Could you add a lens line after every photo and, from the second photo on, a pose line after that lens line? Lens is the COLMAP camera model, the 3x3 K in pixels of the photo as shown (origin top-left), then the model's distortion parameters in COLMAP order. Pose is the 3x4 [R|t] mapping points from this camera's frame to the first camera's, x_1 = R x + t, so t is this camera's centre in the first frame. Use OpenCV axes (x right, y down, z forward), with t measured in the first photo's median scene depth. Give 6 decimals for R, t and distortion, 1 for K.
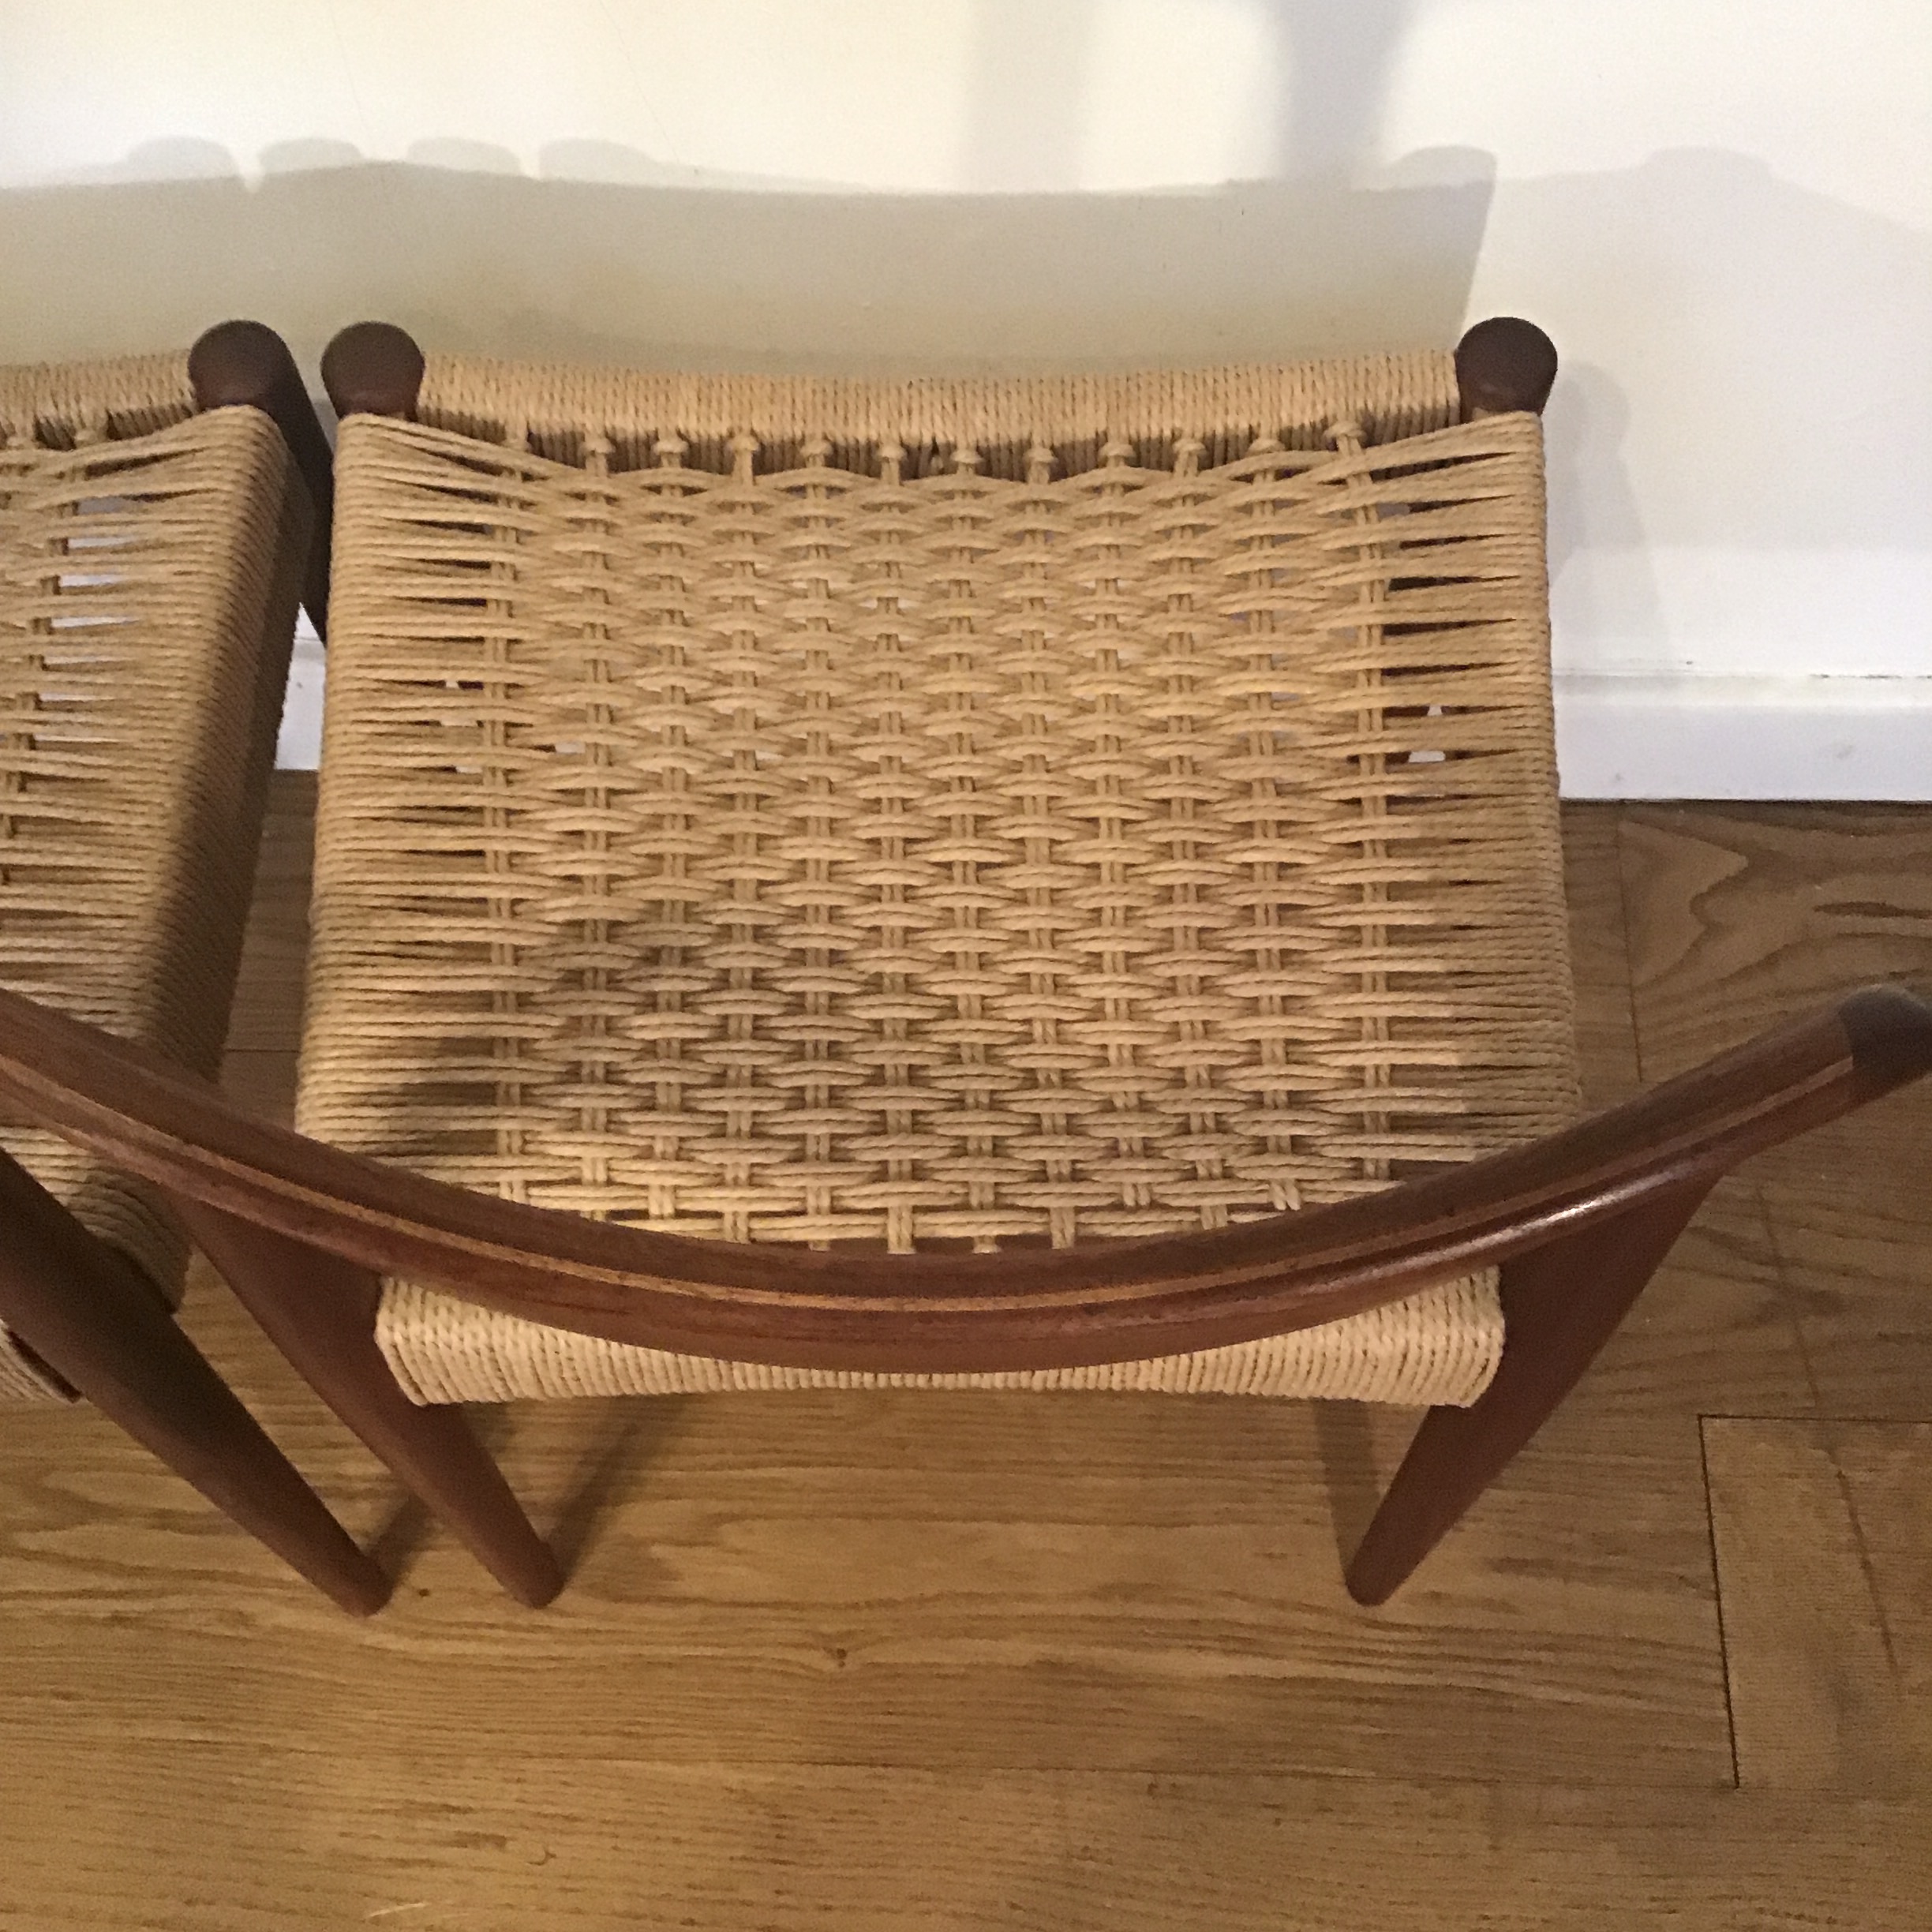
lens RADIAL K [[2300.0, 0, 1003.1], [0, 2300.0, 960.2], [0, 0, 1]] dist [0.026211, 0.000000]
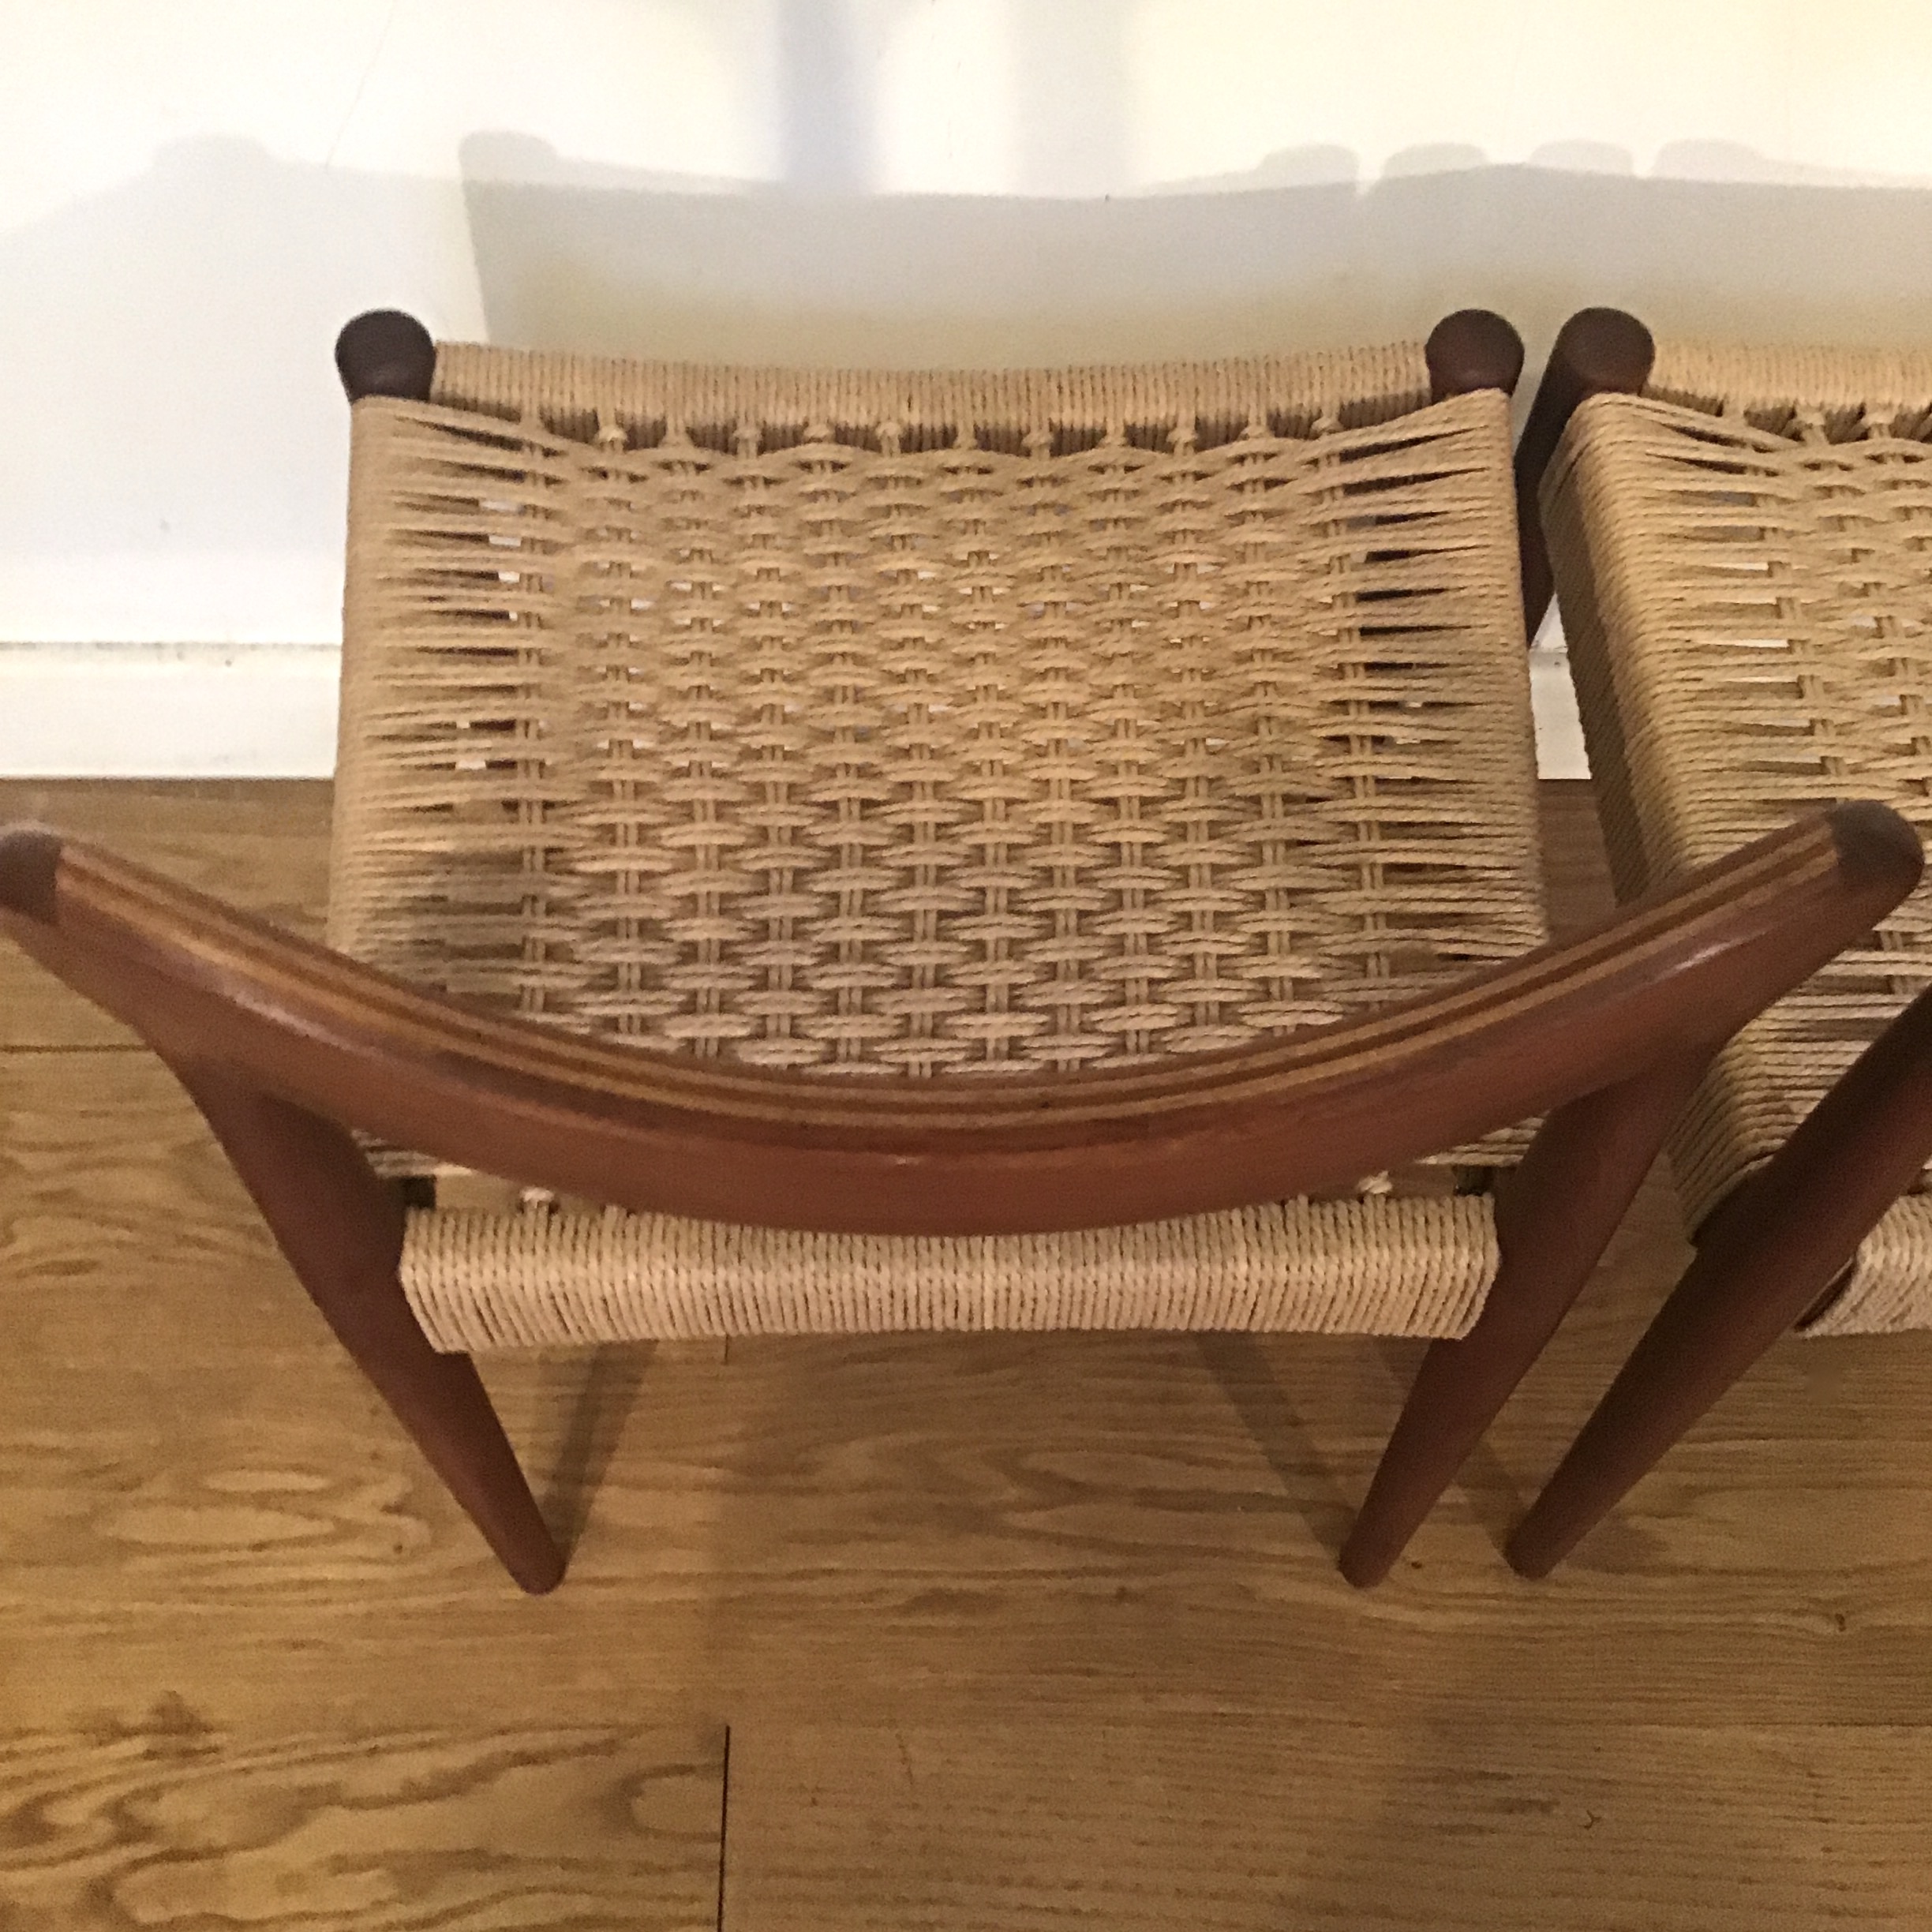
lens RADIAL K [[2300.0, 0, 957.0], [0, 2300.0, 956.9], [0, 0, 1]] dist [0.026211, 0.000000]
pose [[0.999743, -0.021988, 0.005448, -0.572513], [0.022168, 0.999123, -0.035514, 0.047193], [-0.004663, 0.035625, 0.999354, -0.031212]]
